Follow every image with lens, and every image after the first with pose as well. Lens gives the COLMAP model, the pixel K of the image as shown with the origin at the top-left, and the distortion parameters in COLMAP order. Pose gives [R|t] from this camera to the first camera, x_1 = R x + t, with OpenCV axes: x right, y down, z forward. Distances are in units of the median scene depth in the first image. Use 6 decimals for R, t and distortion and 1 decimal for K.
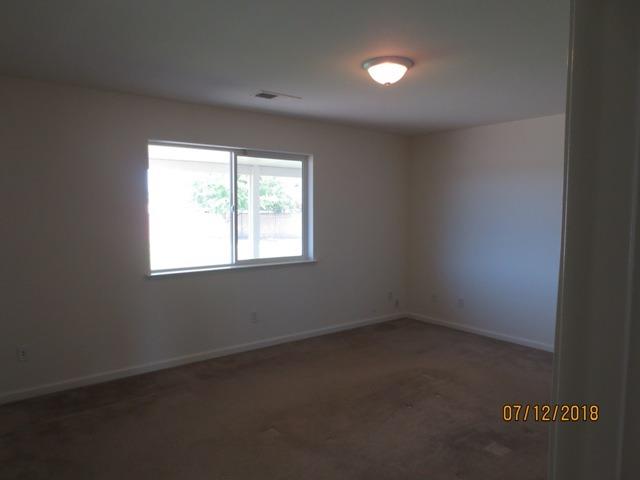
lens RADIAL K [[468.3, 0, 325.5], [0, 468.3, 242.0], [0, 0, 1]] dist [0.000206, 0.003432]
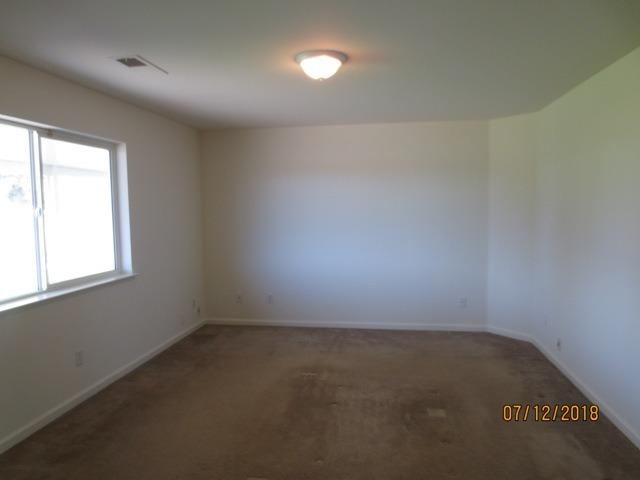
lens RADIAL K [[468.3, 0, 325.5], [0, 468.3, 242.0], [0, 0, 1]] dist [0.000206, 0.003432]
pose [[0.733398, -0.068368, 0.676353, -0.355646], [0.064062, 0.997453, 0.031361, -0.021316], [-0.676774, 0.020328, 0.735910, 0.193419]]
